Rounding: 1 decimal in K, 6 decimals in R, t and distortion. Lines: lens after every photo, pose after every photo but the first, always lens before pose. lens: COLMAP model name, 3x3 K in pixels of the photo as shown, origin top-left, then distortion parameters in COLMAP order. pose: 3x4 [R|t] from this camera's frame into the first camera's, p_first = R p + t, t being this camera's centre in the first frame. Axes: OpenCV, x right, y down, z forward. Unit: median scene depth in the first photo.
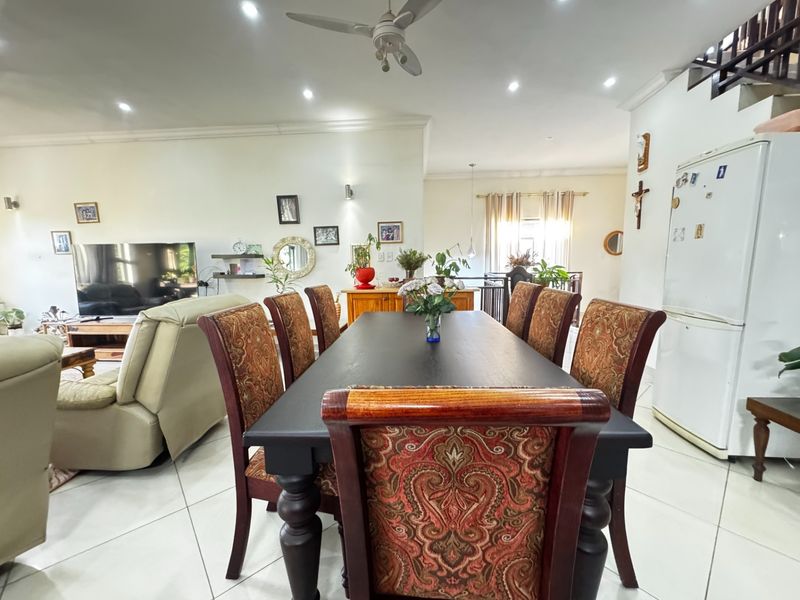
lens RADIAL K [[323.2, 0, 398.1], [0, 323.2, 298.7], [0, 0, 1]] dist [-0.003256, -0.000201]
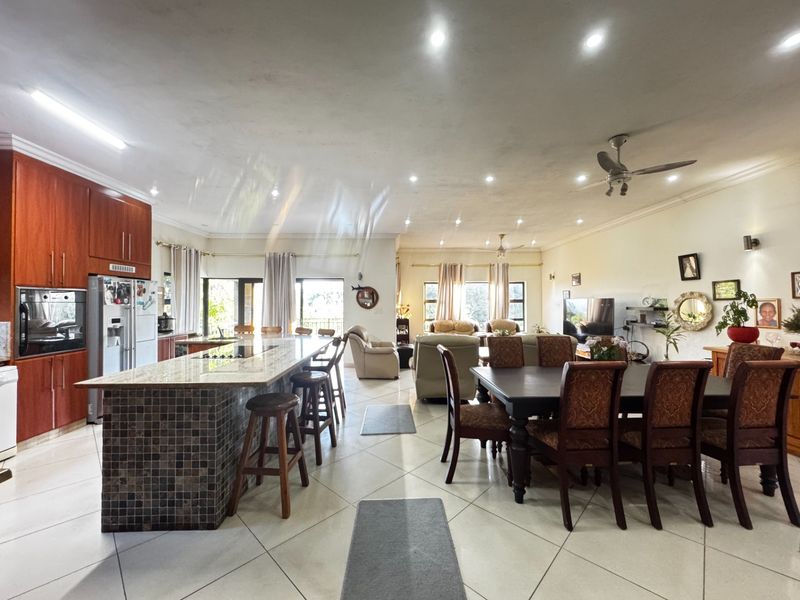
lens RADIAL K [[323.2, 0, 400.9], [0, 323.2, 302.1], [0, 0, 1]] dist [-0.003256, -0.000201]
pose [[0.088537, 0.011257, -0.996009, 0.643894], [-0.125914, 0.992041, 0.000019, -0.037309], [0.988082, 0.125410, 0.089250, -0.035542]]
